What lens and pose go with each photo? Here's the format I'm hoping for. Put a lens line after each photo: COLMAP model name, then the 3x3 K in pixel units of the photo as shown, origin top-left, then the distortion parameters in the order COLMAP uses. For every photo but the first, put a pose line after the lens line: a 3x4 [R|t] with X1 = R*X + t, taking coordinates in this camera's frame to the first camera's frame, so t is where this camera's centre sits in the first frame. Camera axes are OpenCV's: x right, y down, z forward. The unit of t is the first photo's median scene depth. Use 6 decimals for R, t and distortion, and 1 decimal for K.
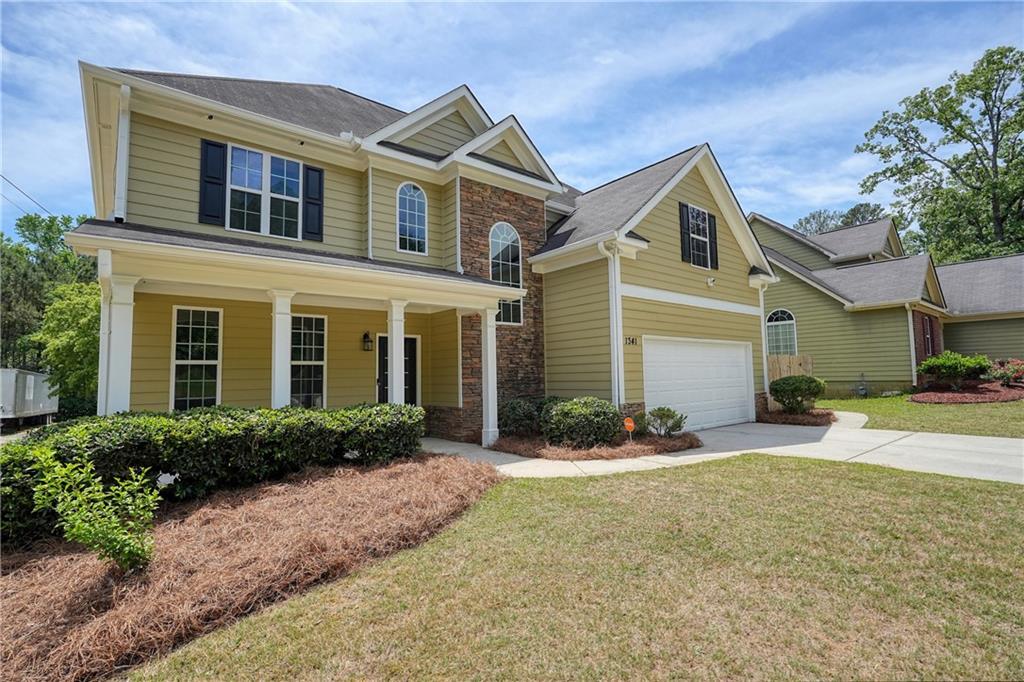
lens RADIAL K [[483.0, 0, 509.3], [0, 483.0, 344.8], [0, 0, 1]] dist [-0.000783, -0.000648]
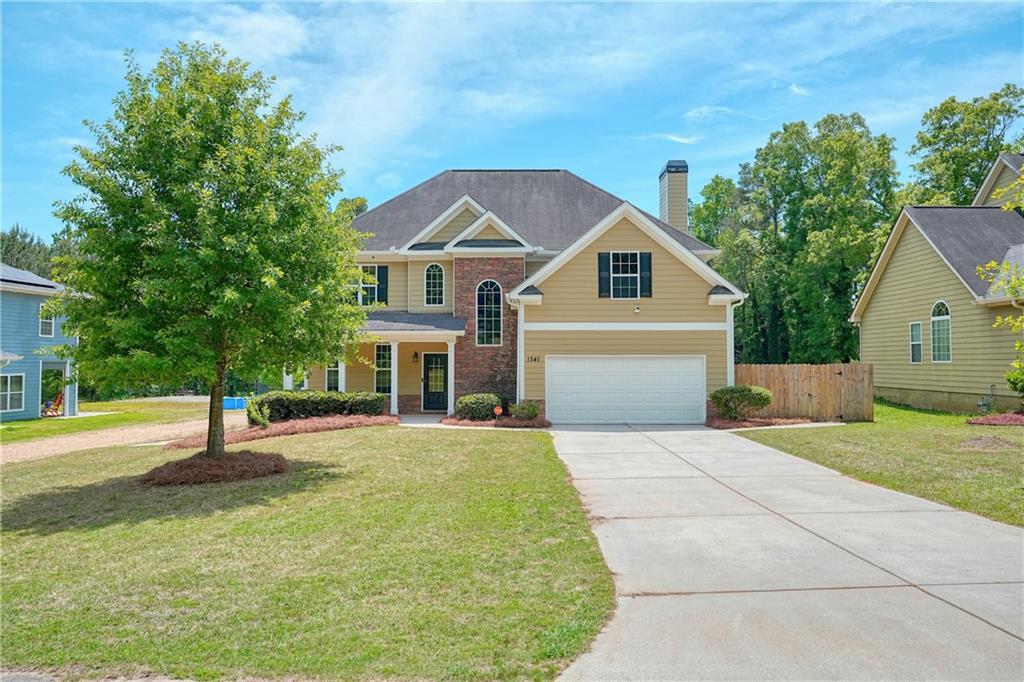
lens RADIAL K [[766.5, 0, 512.0], [0, 766.5, 341.0], [0, 0, 1]] dist [-0.002321, -0.000766]
pose [[0.765394, 0.001747, -0.643559, 1.739834], [0.028732, 0.998906, 0.036883, -0.155317], [0.642920, -0.046721, 0.764507, -0.894153]]
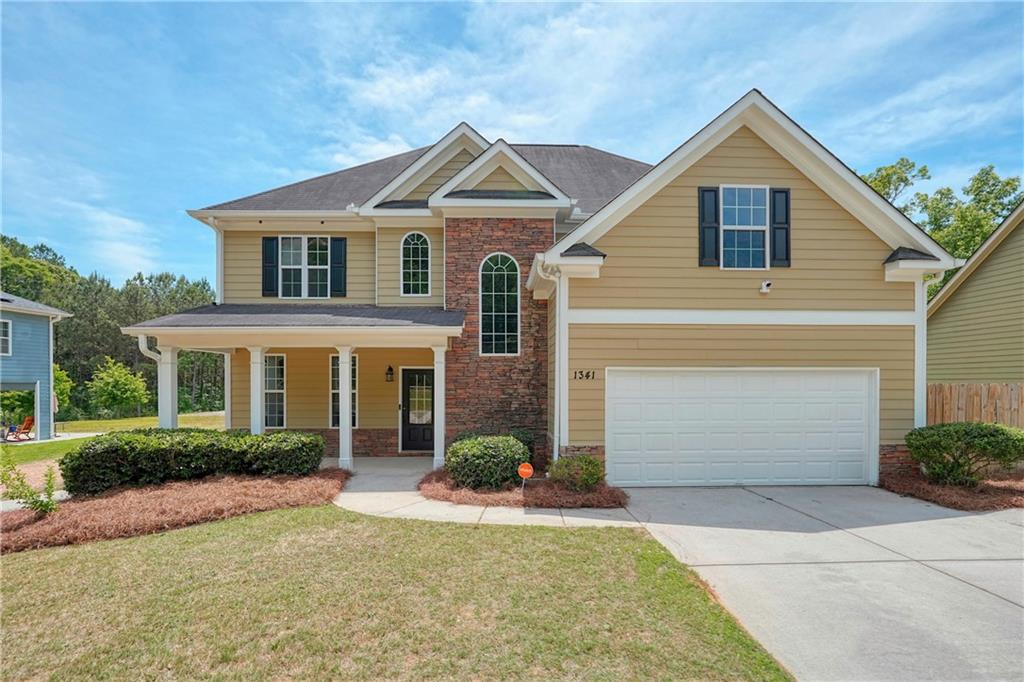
lens RADIAL K [[476.5, 0, 512.1], [0, 476.5, 386.5], [0, 0, 1]] dist [-0.005328, 0.000068]
pose [[0.793843, 0.022467, -0.607708, 0.657135], [0.025843, 0.997168, 0.070624, -0.050192], [0.607574, -0.071769, 0.791014, 0.236314]]
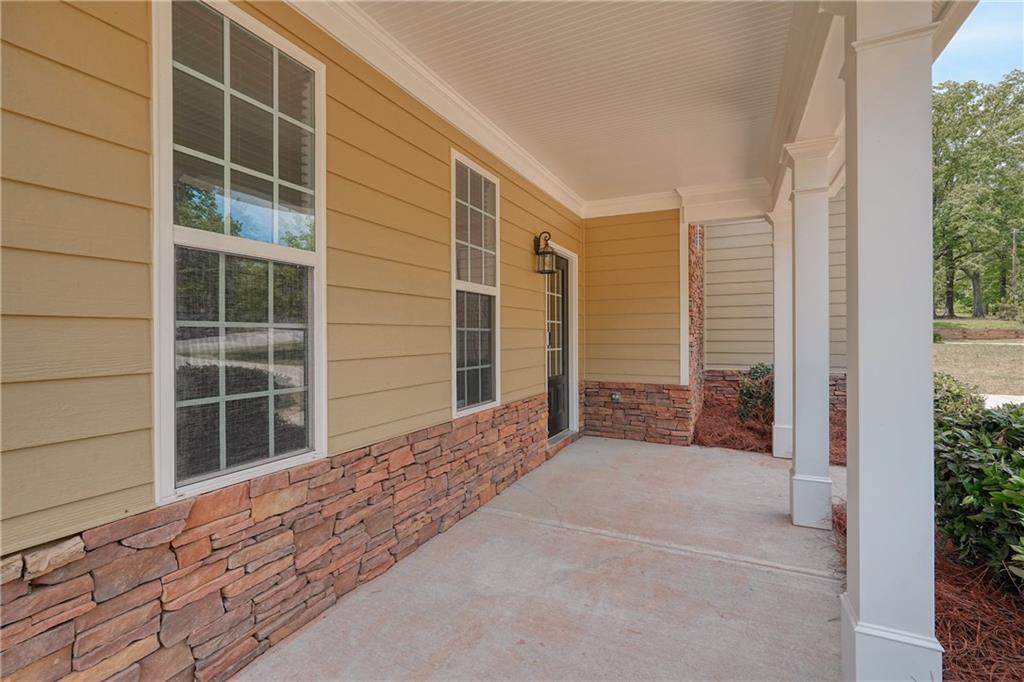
lens RADIAL K [[458.4, 0, 514.8], [0, 458.4, 335.5], [0, 0, 1]] dist [-0.002846, 0.000067]
pose [[0.904837, 0.013994, 0.425529, -0.500180], [-0.041675, 0.997571, 0.055810, 0.048629], [-0.423715, -0.068233, 0.903222, 0.586585]]
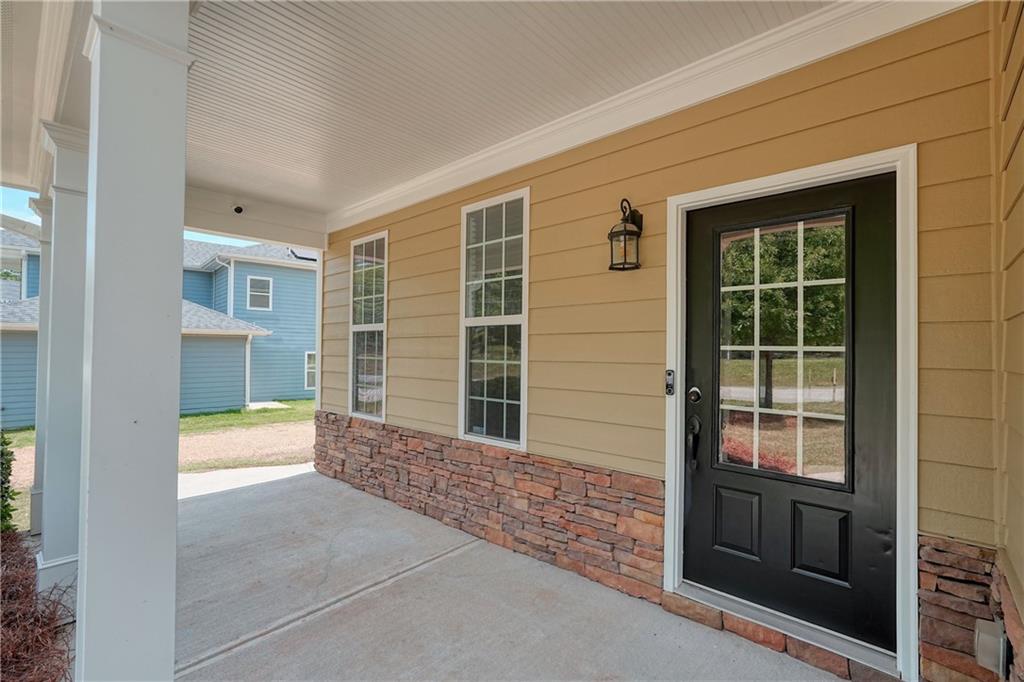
lens RADIAL K [[460.1, 0, 512.0], [0, 460.1, 341.0], [0, 0, 1]] dist [-0.001693, -0.000125]
pose [[0.154077, 0.000202, -0.988059, -0.040134], [0.060920, 0.998095, 0.009704, 0.046504], [0.986179, -0.061688, 0.153771, 0.870019]]
